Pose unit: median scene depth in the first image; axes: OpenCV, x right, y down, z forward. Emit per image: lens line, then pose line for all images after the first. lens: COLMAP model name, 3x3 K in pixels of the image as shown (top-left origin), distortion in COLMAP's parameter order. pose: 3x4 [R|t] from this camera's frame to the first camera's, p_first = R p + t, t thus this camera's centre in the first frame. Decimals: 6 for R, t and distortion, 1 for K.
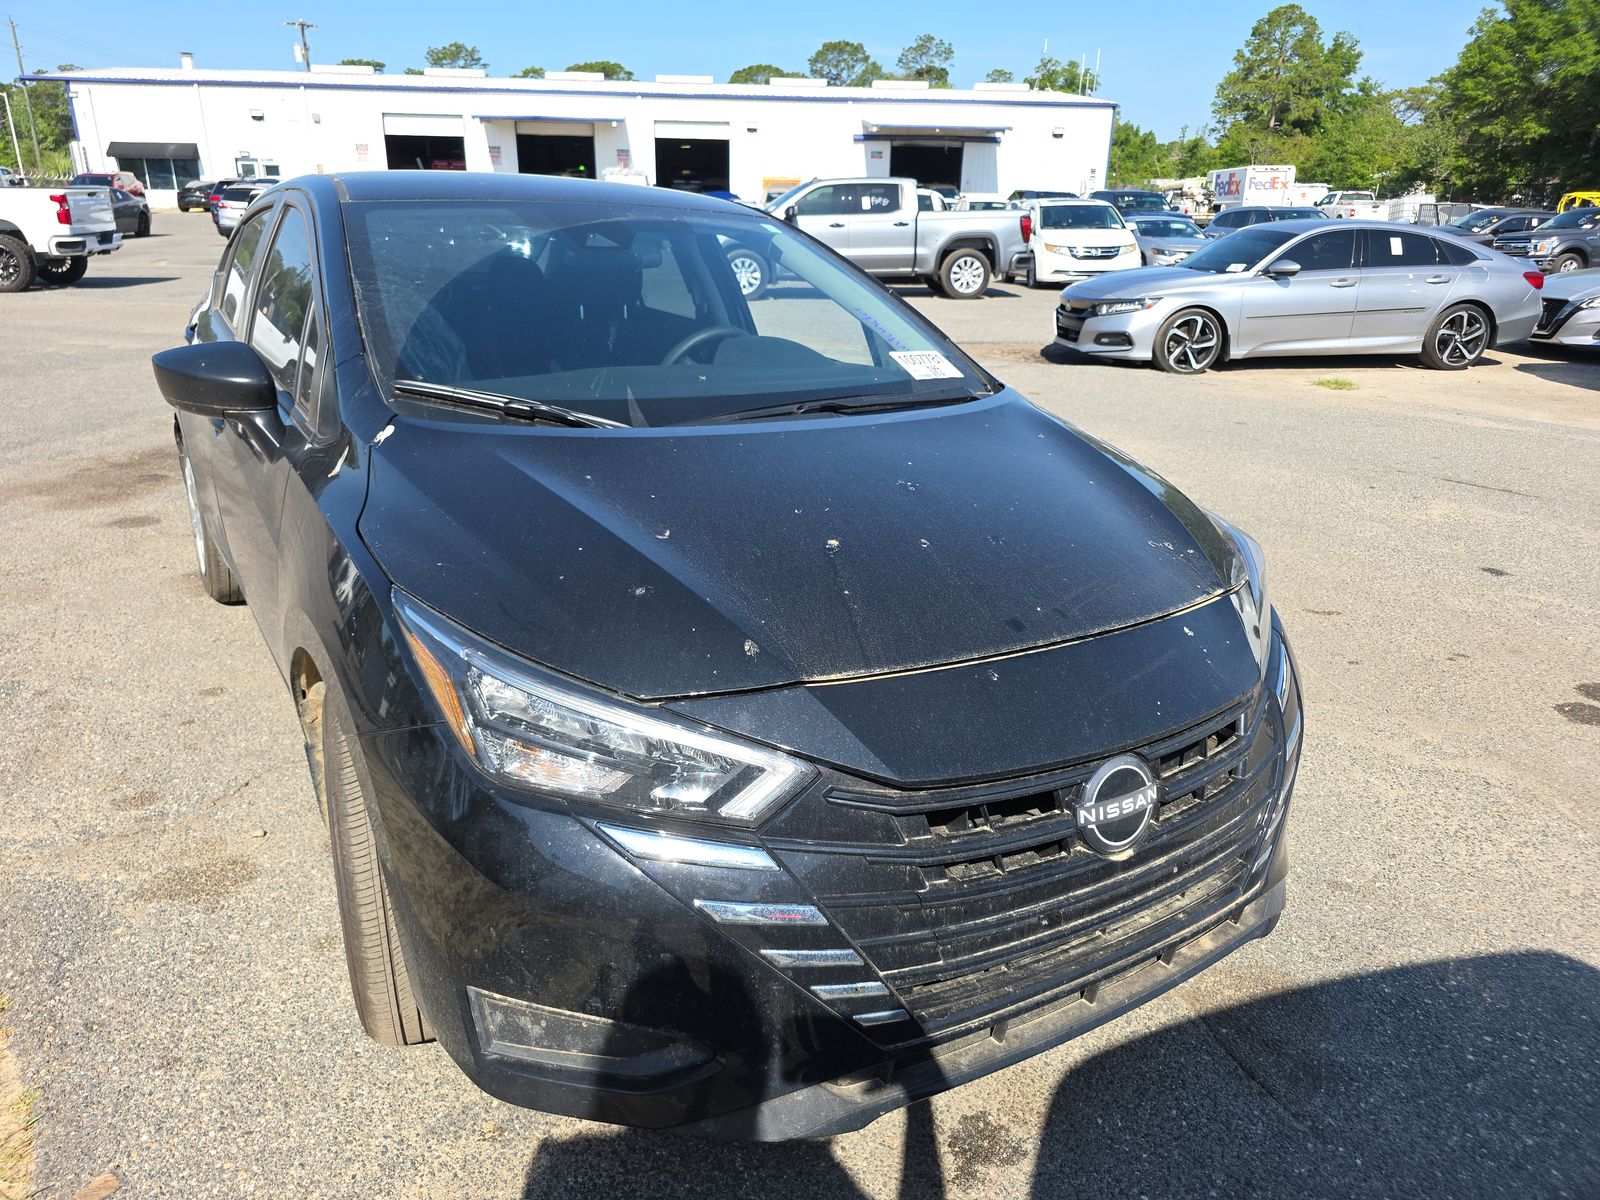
lens RADIAL K [[1320.4, 0, 800.0], [0, 1320.4, 600.0], [0, 0, 1]] dist [0.053204, -0.077553]
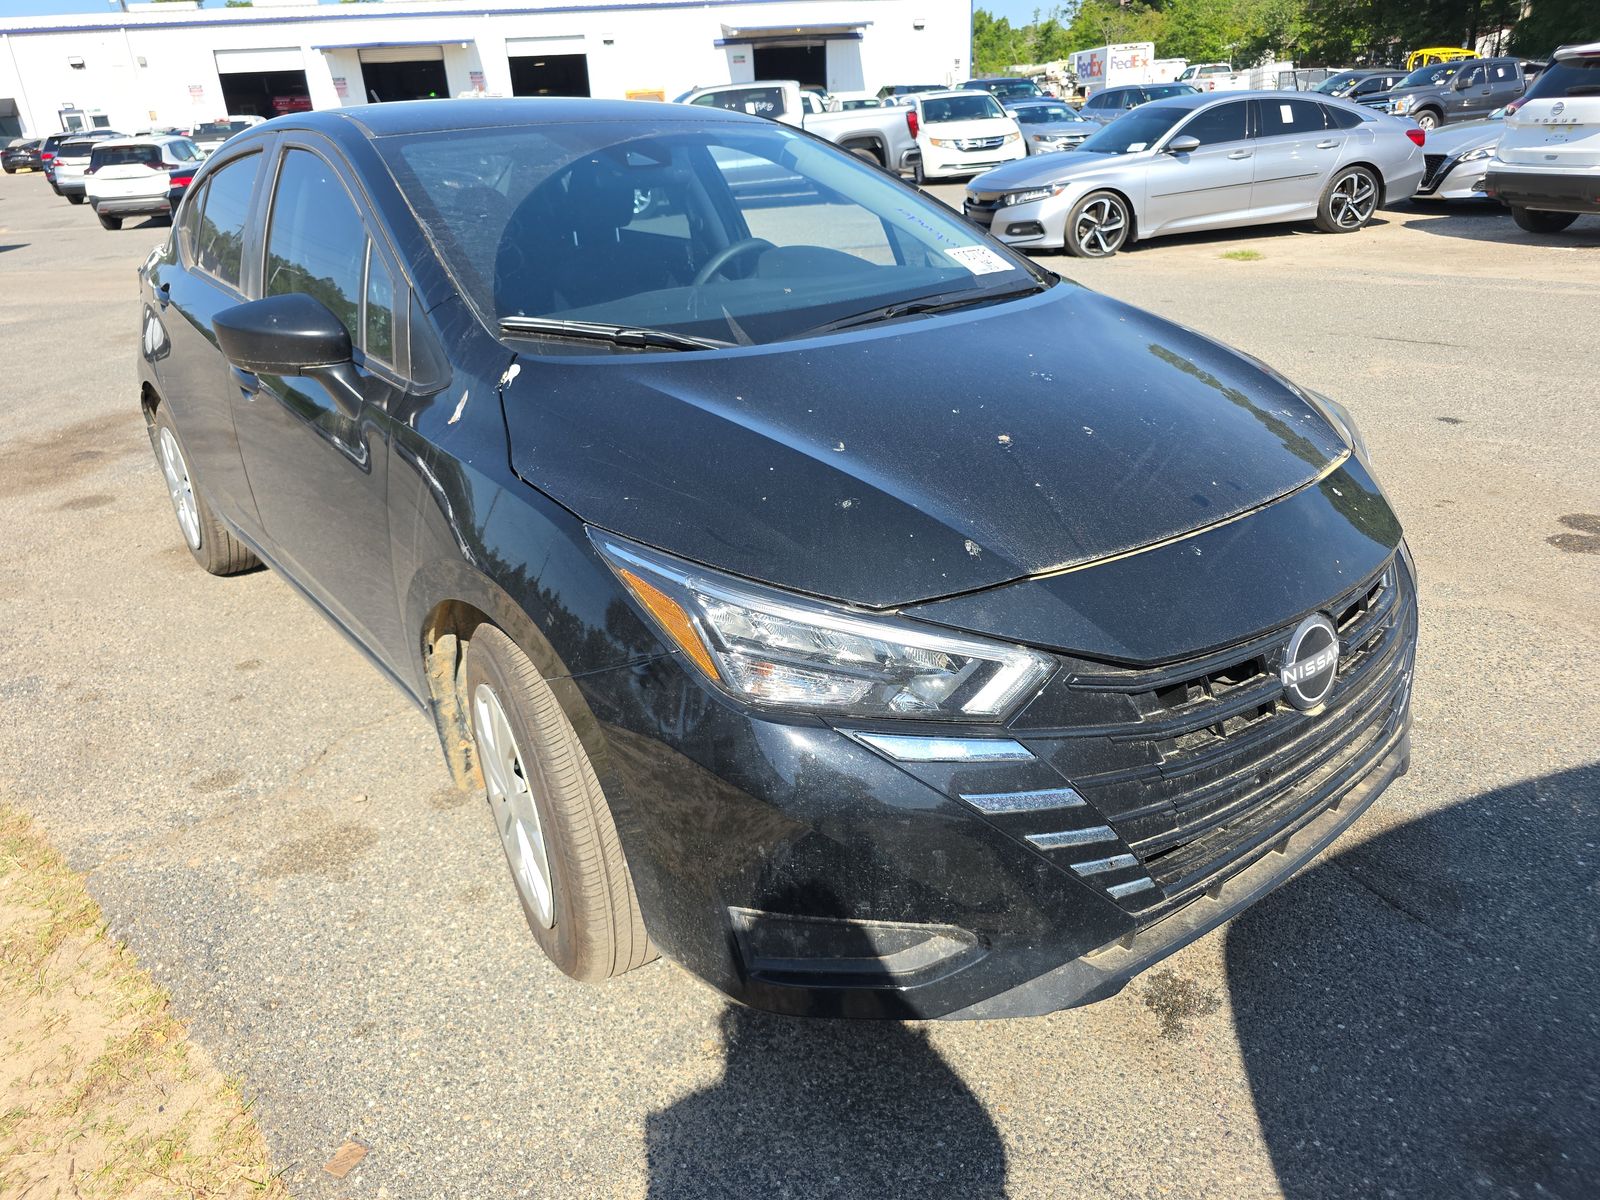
lens RADIAL K [[1320.4, 0, 800.0], [0, 1320.4, 600.0], [0, 0, 1]] dist [0.053204, -0.077553]
pose [[0.990274, -0.105863, 0.090277, -0.162193], [0.100093, 0.992772, 0.066228, -0.002591], [-0.096635, -0.056548, 0.993712, 0.001451]]
